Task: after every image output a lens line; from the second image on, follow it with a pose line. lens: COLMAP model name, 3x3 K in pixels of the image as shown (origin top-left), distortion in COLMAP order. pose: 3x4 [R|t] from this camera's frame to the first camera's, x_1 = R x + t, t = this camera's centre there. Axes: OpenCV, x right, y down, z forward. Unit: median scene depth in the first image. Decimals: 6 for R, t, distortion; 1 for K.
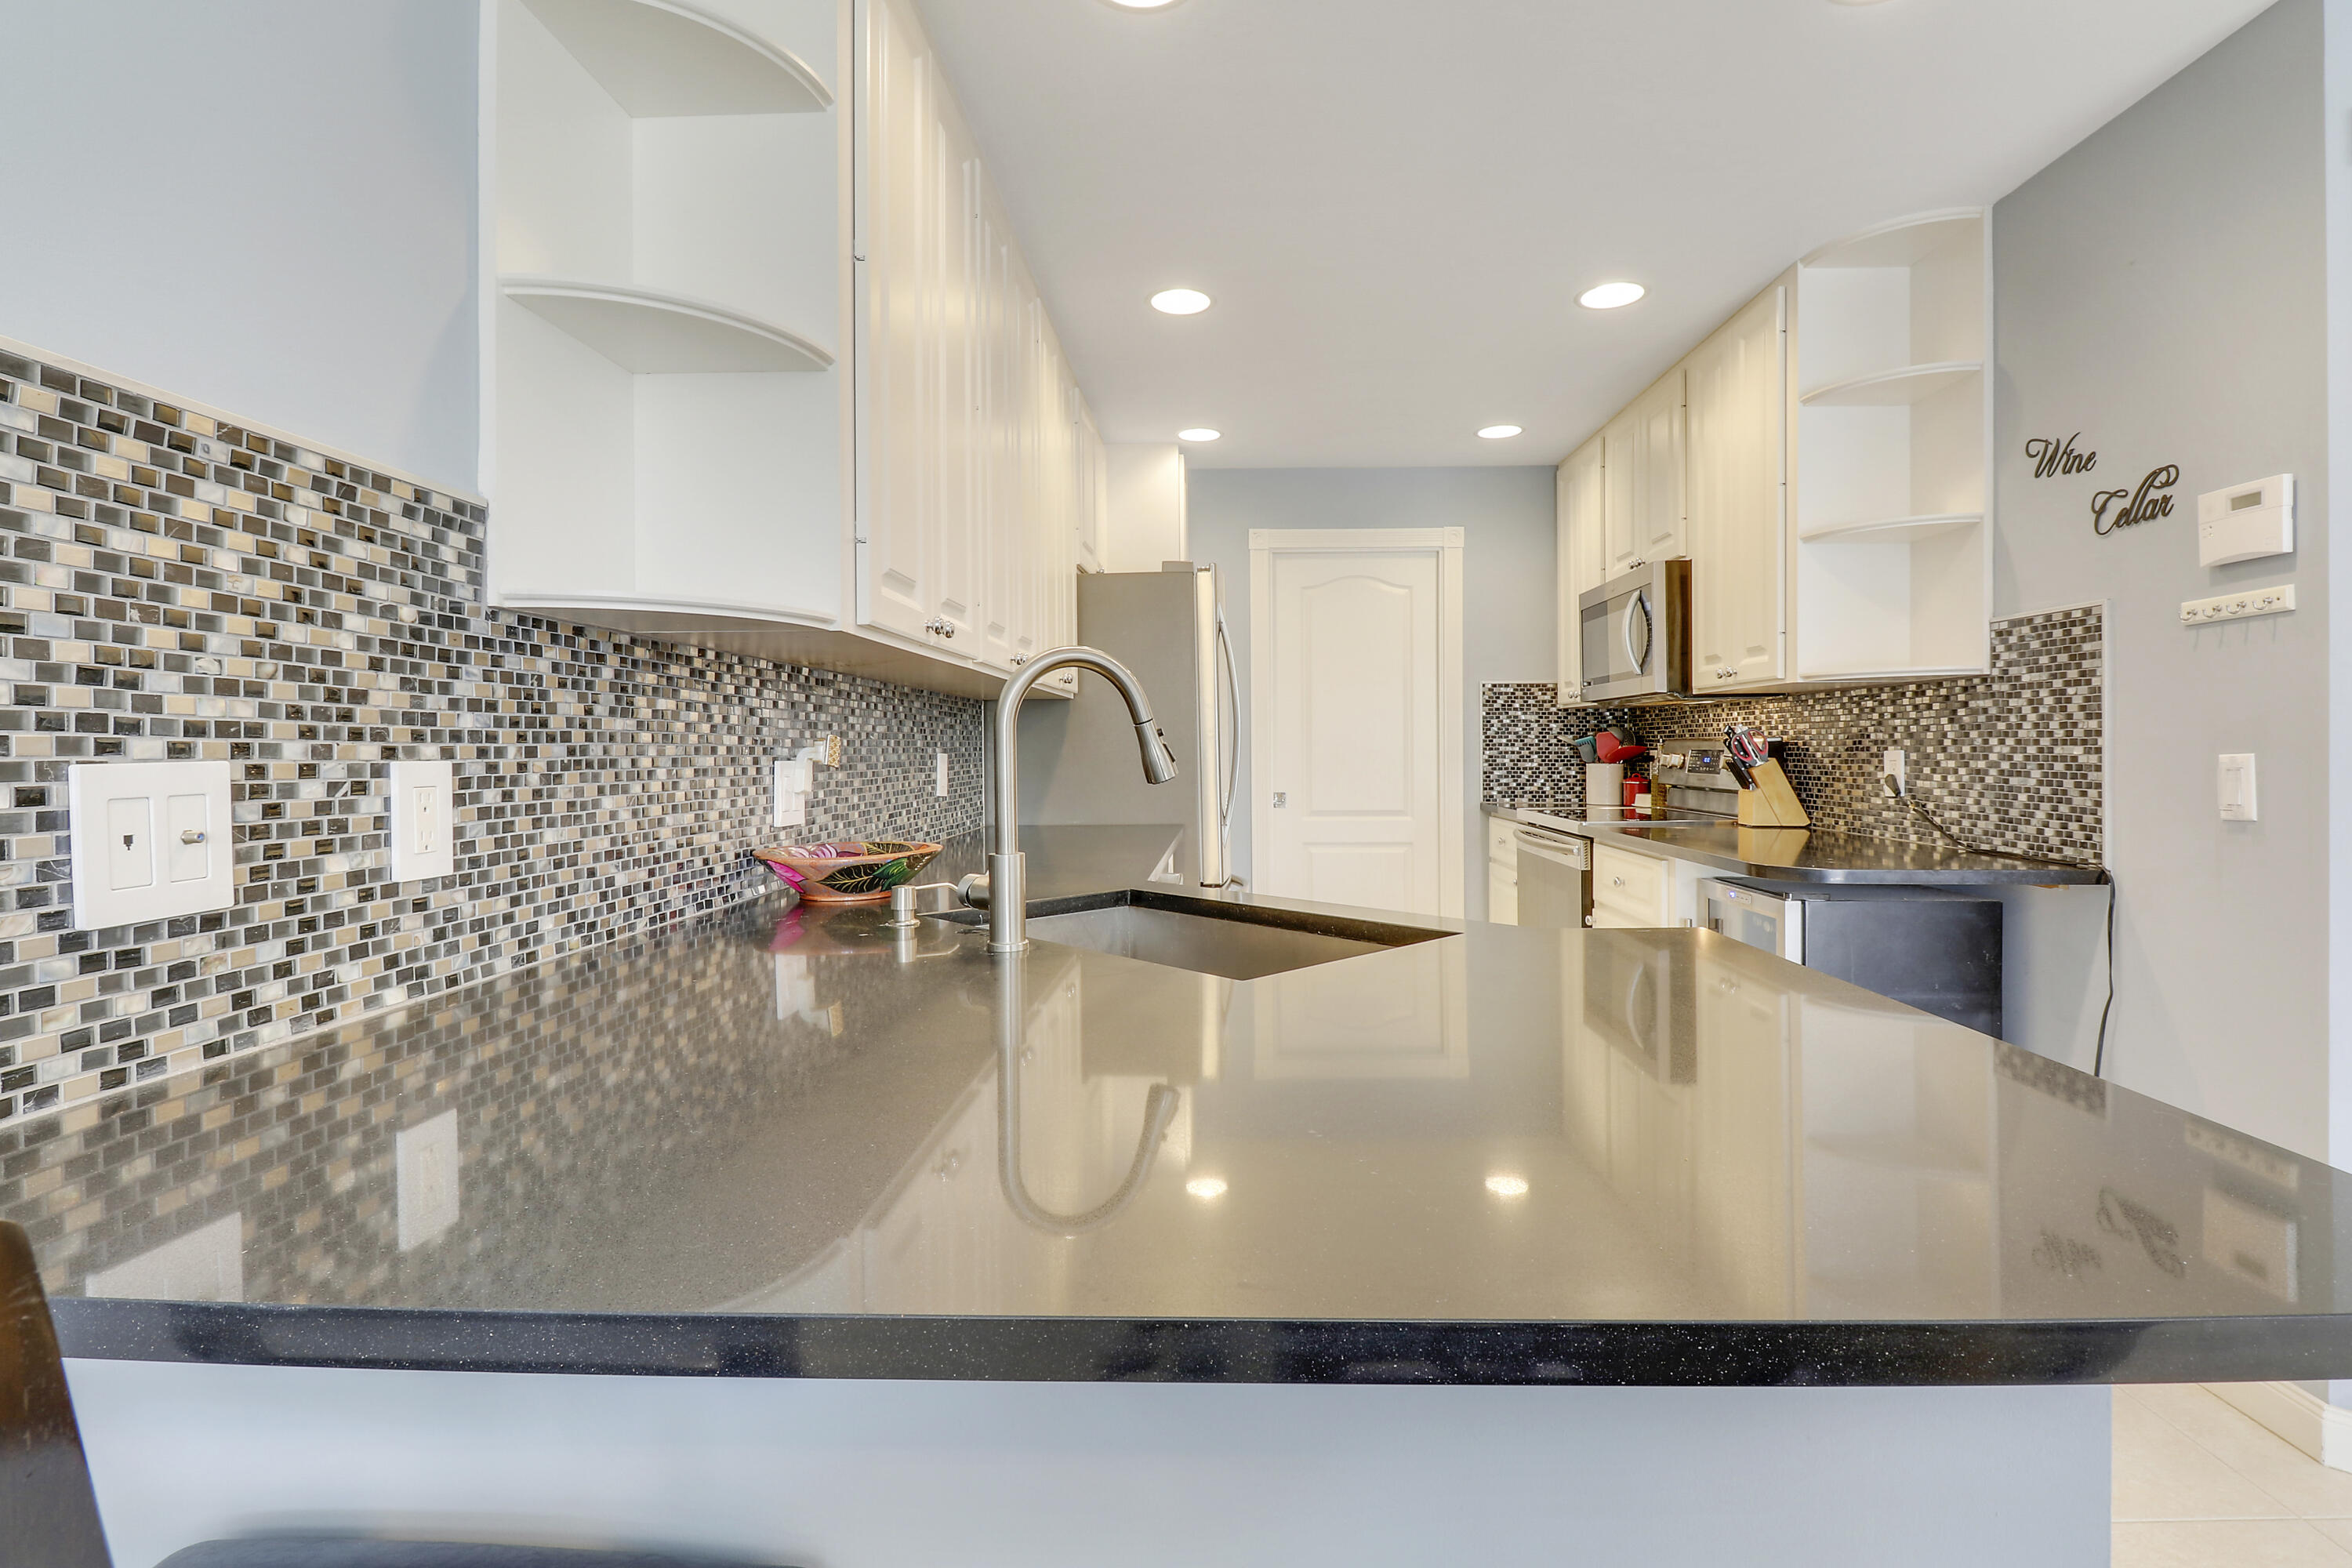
lens RADIAL K [[1101.4, 0, 1176.9], [0, 1101.4, 753.0], [0, 0, 1]] dist [-0.001185, -0.010794]
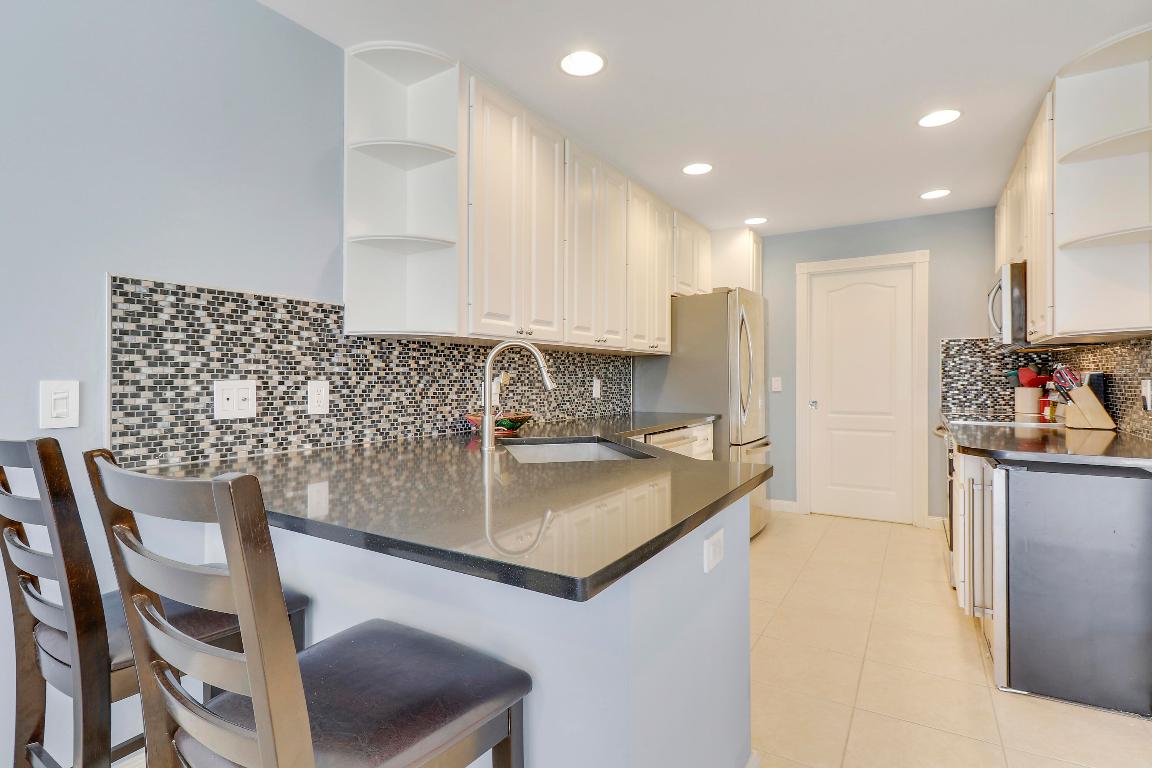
lens RADIAL K [[547.9, 0, 572.4], [0, 547.9, 374.2], [0, 0, 1]] dist [0.006117, 0.000678]
pose [[0.867497, -0.001151, -0.497441, 0.456848], [-0.003637, 0.999956, -0.008657, -0.000554], [0.497429, 0.009319, 0.867455, -0.063311]]
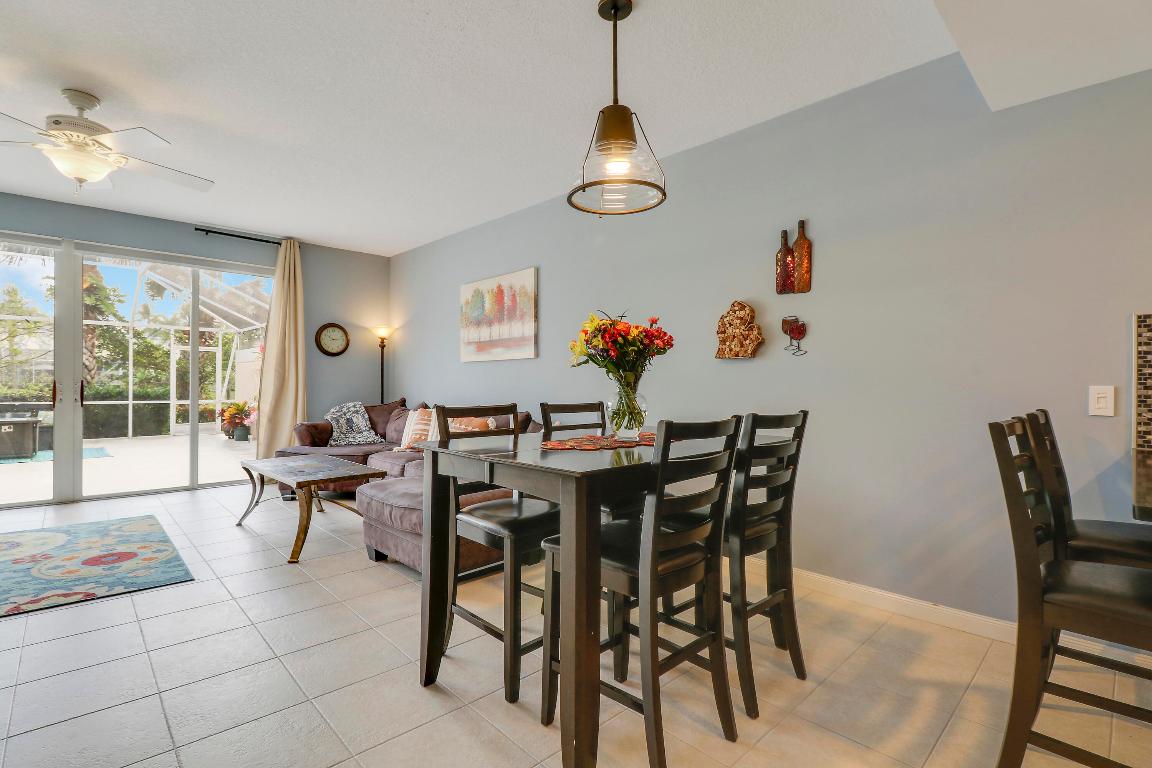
lens RADIAL K [[542.3, 0, 577.0], [0, 542.3, 387.6], [0, 0, 1]] dist [0.005593, -0.012995]
pose [[-0.692199, 0.005934, -0.721683, 1.037152], [-0.009706, 0.999799, 0.017530, -0.001669], [0.721642, 0.019139, -0.692002, 0.189278]]
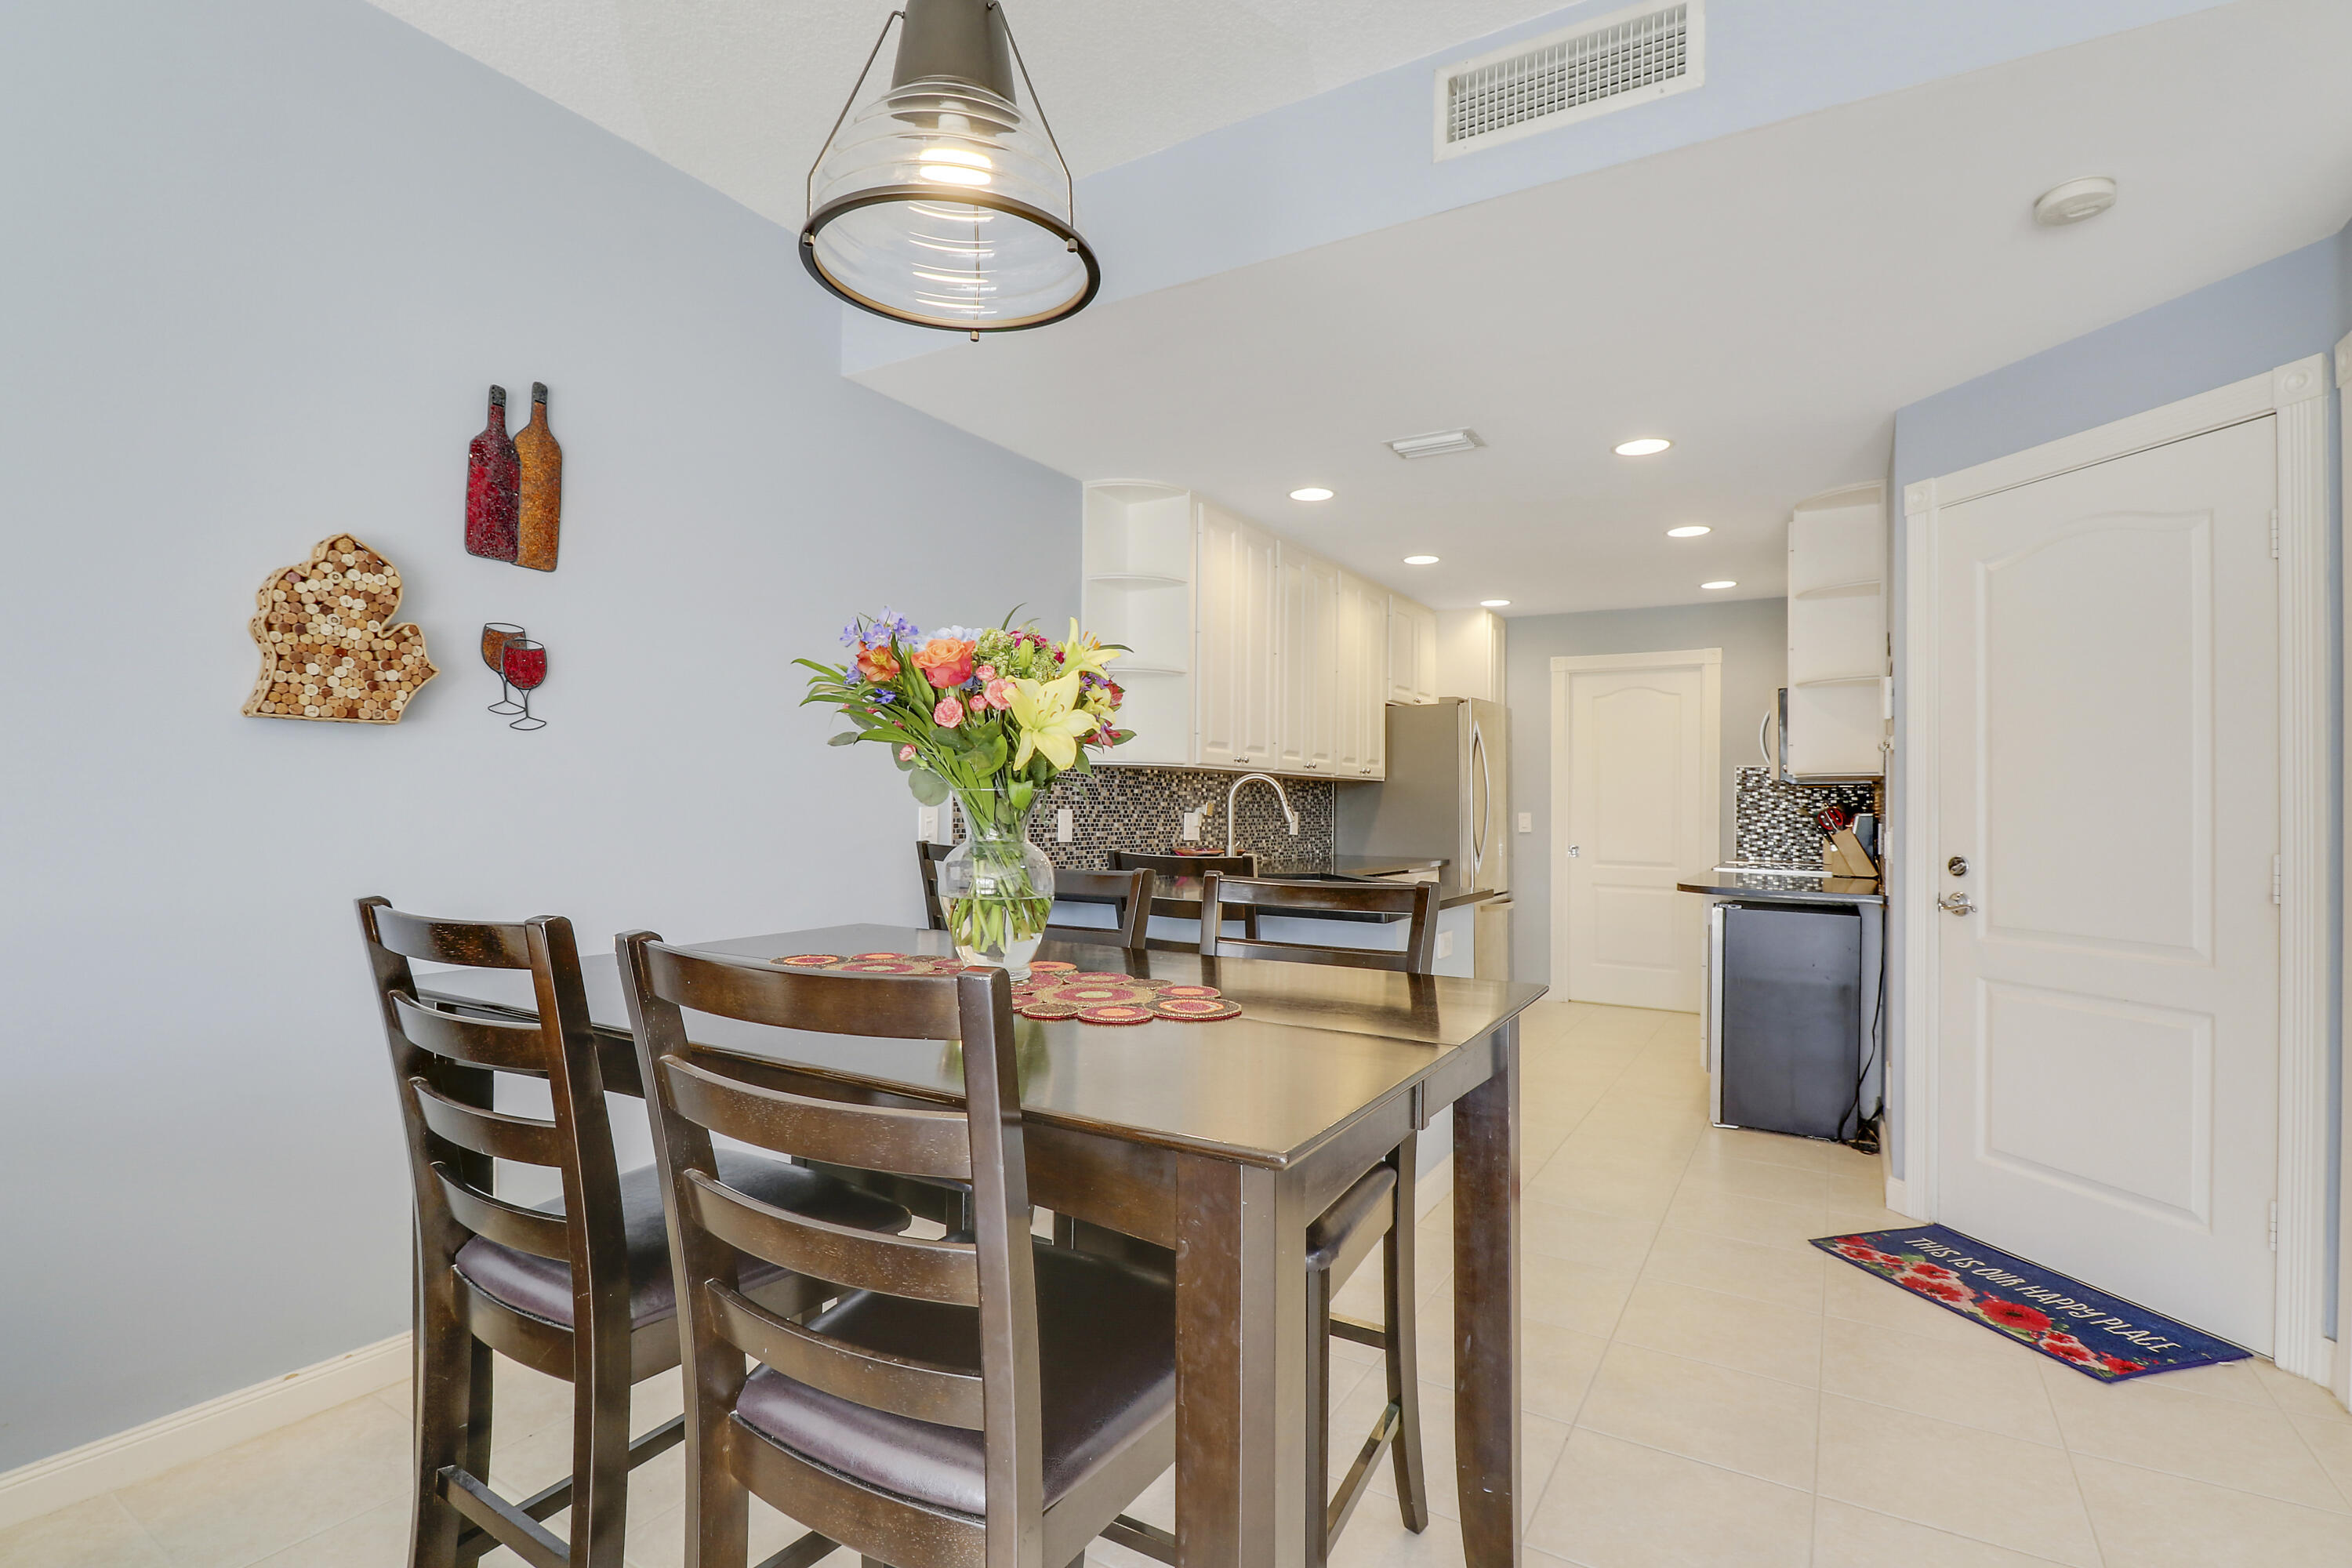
lens RADIAL K [[1101.4, 0, 1176.9], [0, 1101.4, 753.0], [0, 0, 1]] dist [-0.001185, -0.010794]
pose [[0.880857, -0.006811, -0.473333, 0.698236], [-0.019335, 0.998544, -0.050350, -0.001608], [0.472987, 0.053503, 0.879443, -1.045022]]
